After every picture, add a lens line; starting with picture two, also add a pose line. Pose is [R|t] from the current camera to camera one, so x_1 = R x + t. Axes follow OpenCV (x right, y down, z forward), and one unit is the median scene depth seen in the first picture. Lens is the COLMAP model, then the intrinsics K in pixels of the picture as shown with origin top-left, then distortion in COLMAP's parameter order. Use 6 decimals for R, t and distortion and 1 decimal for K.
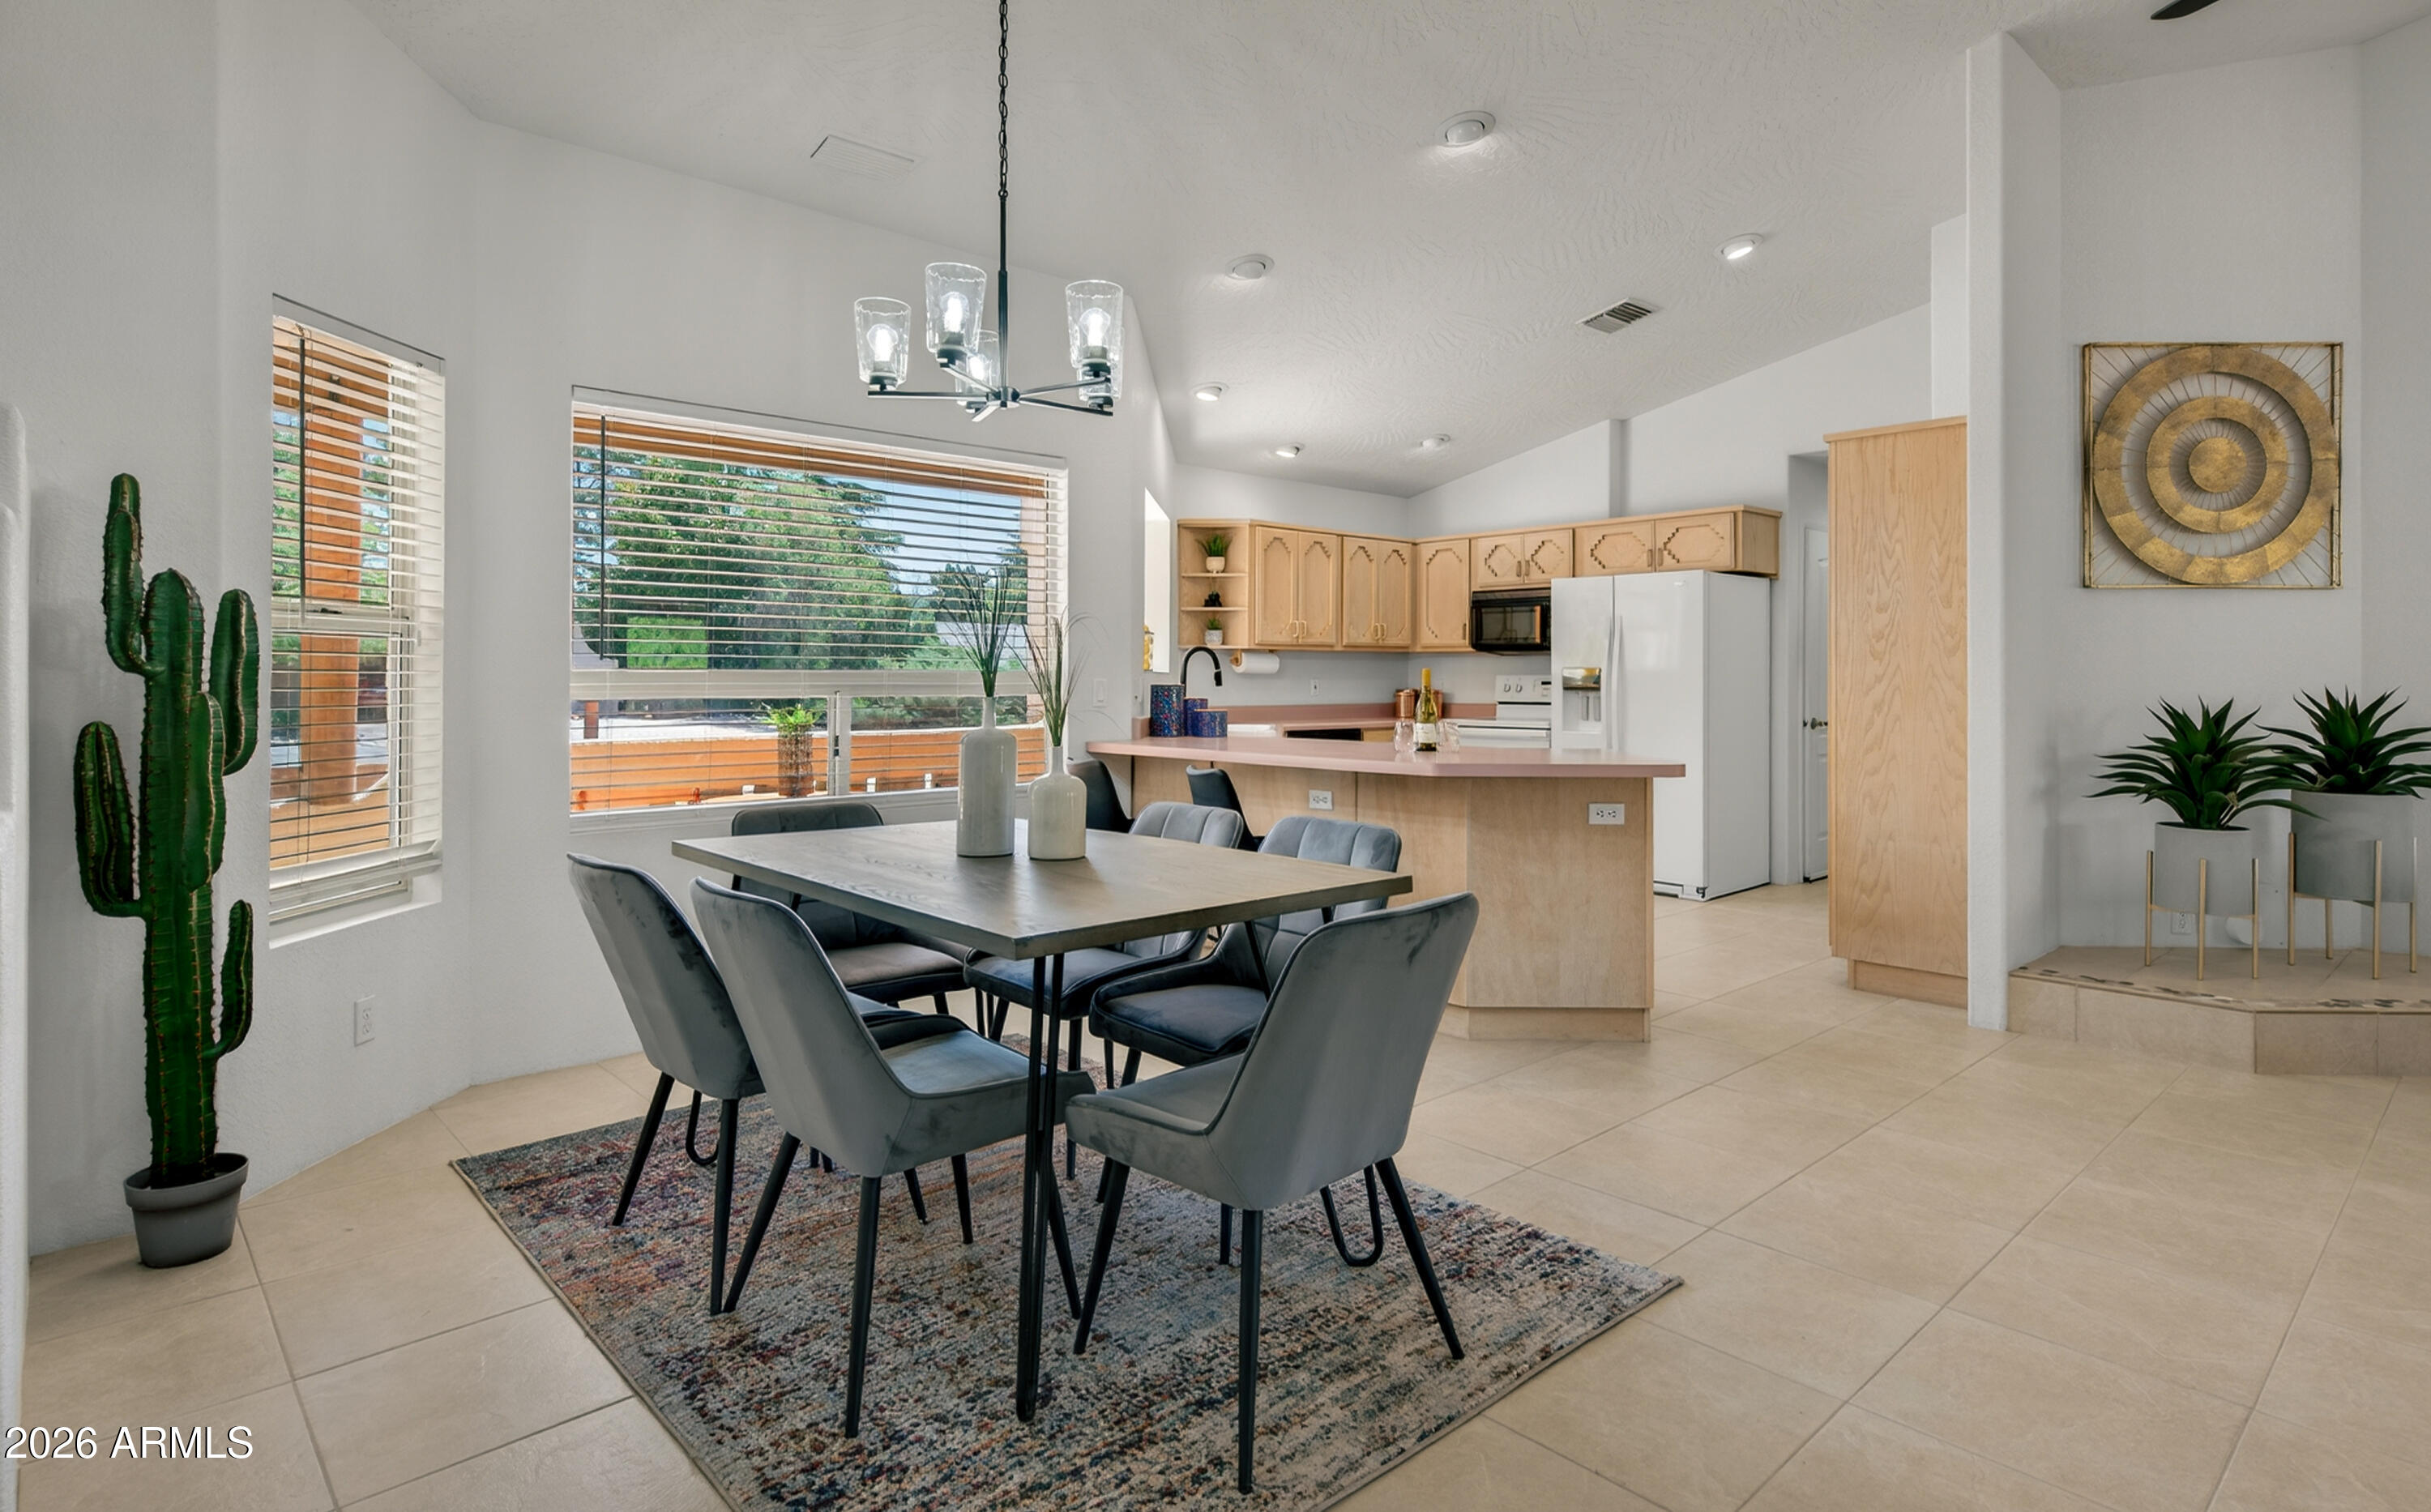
lens RADIAL K [[1243.6, 0, 1207.7], [0, 1243.6, 673.0], [0, 0, 1]] dist [-0.012778, 0.000931]
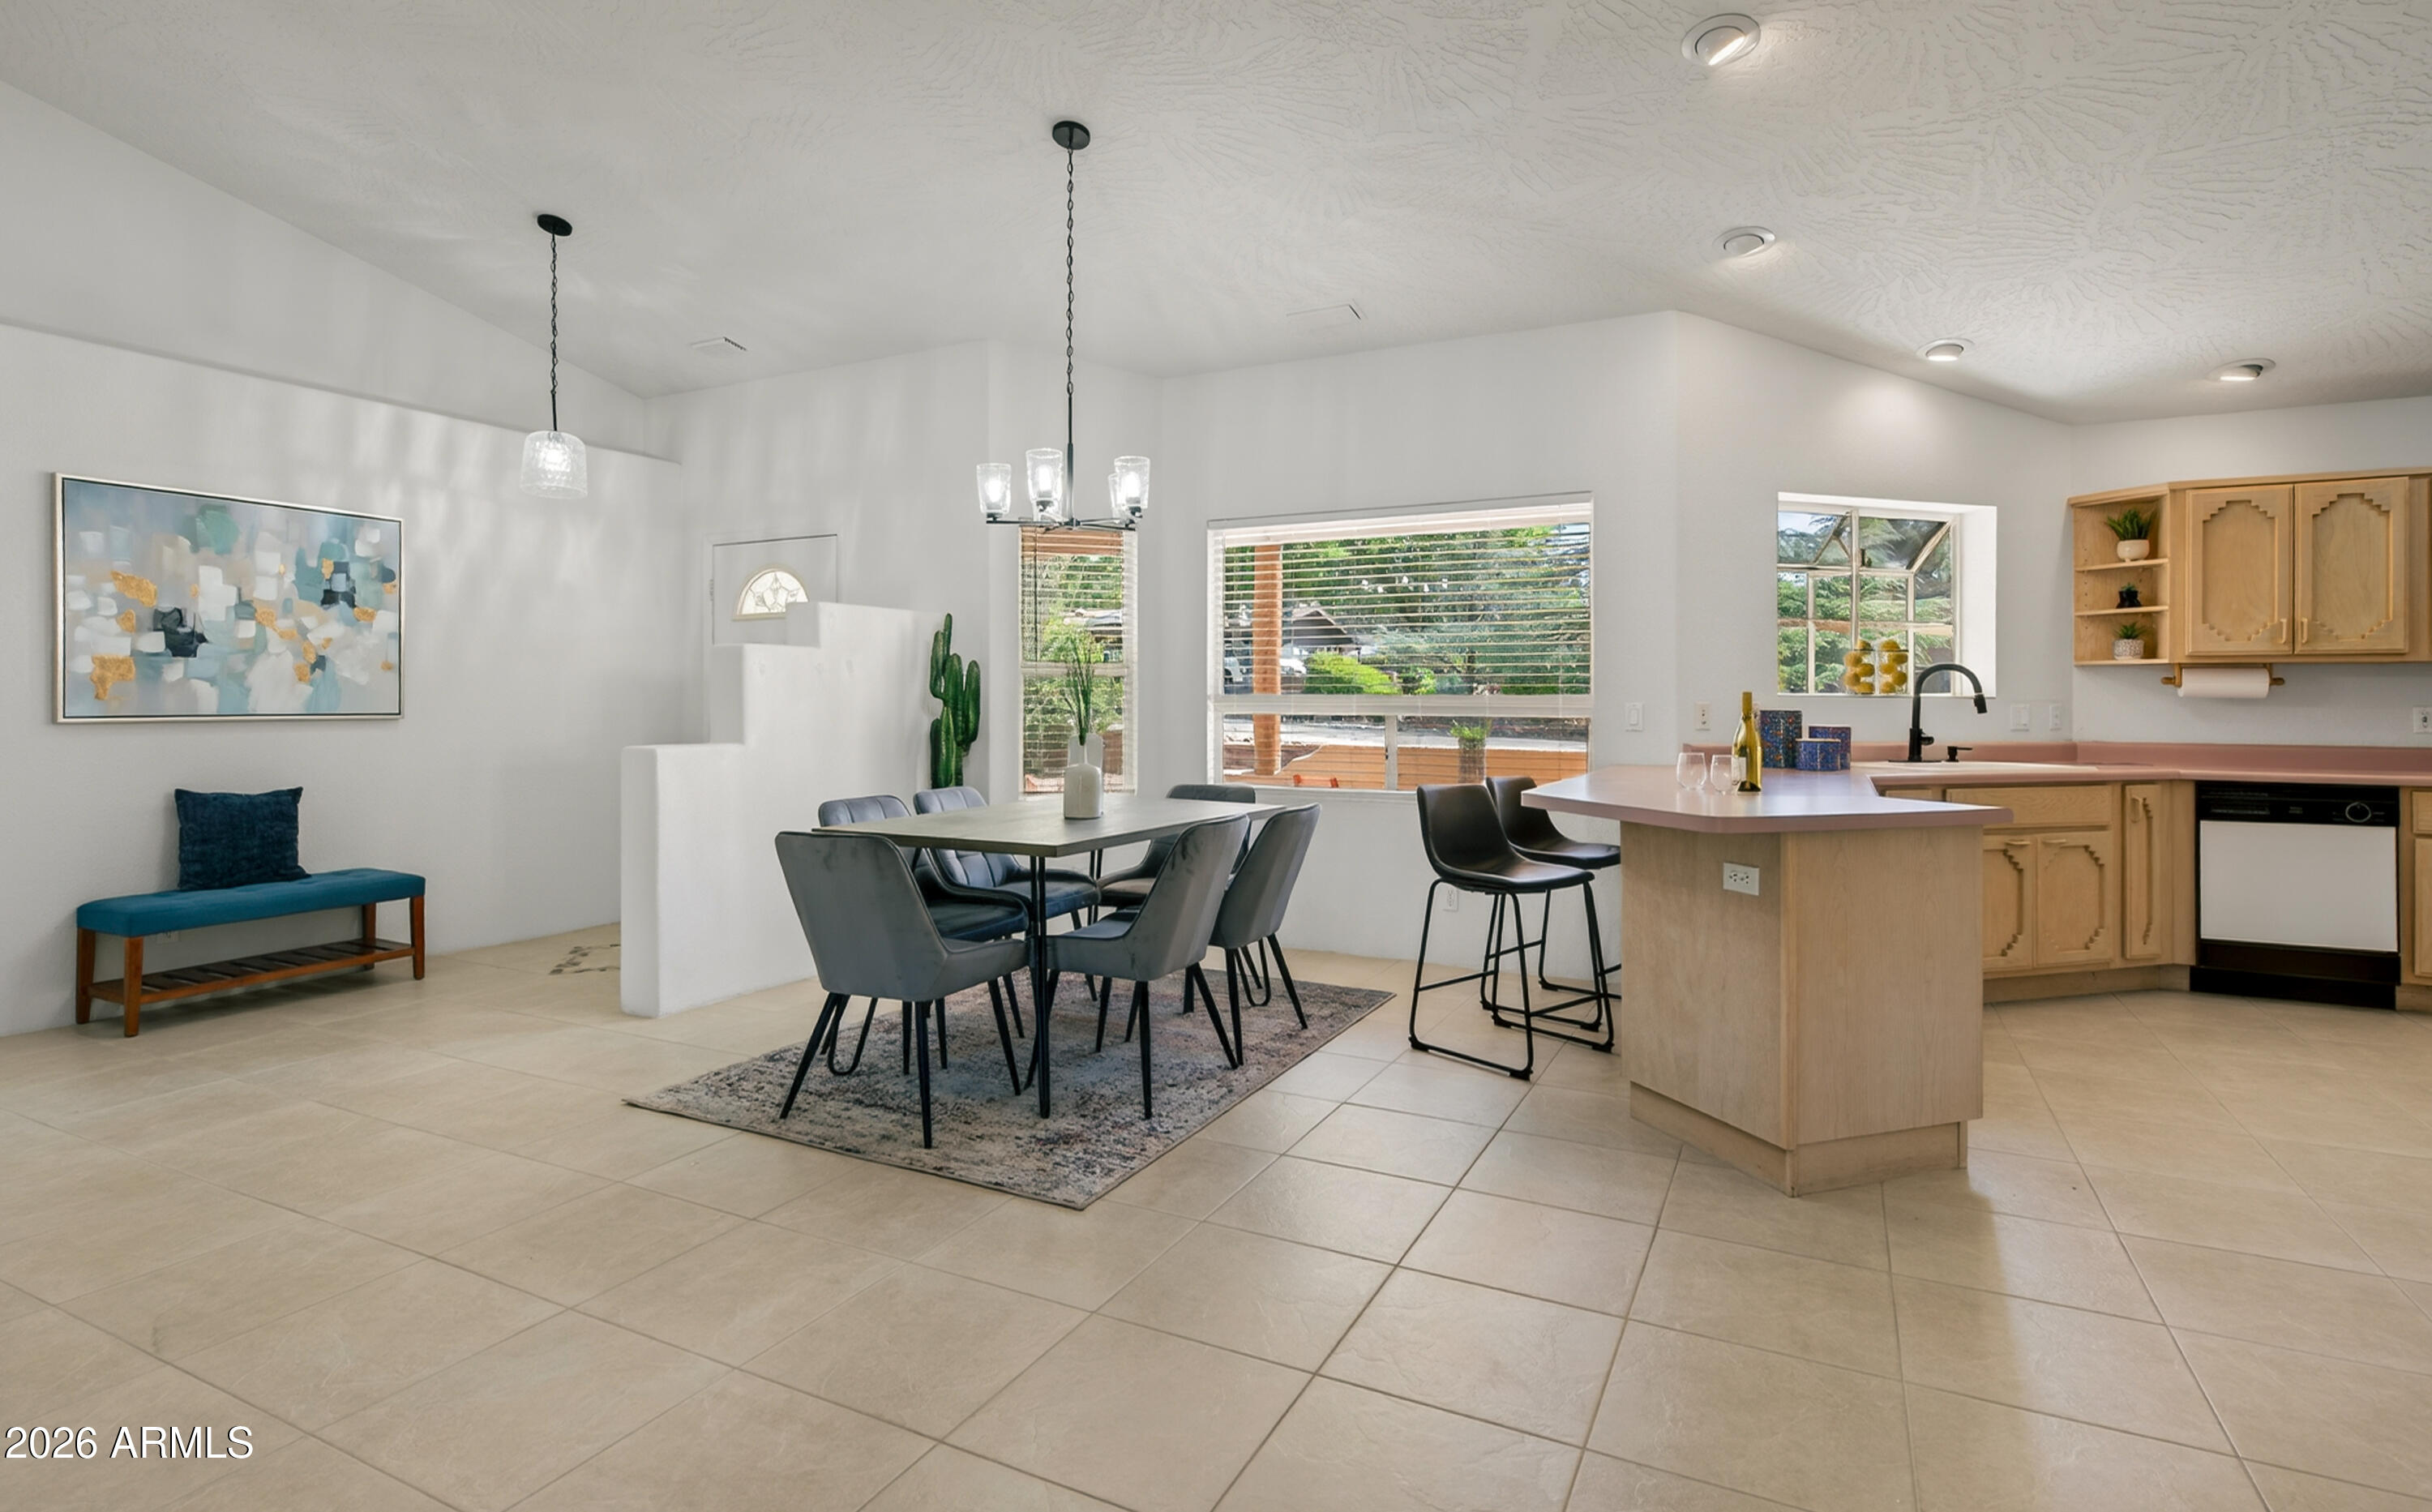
lens RADIAL K [[1214.9, 0, 1212.4], [0, 1214.9, 689.5], [0, 0, 1]] dist [0.020231, -0.011718]
pose [[0.352446, -0.005625, -0.935815, 0.791842], [-0.000143, 0.999982, -0.006064, 0.000165], [0.935832, 0.002271, 0.352439, 0.366462]]
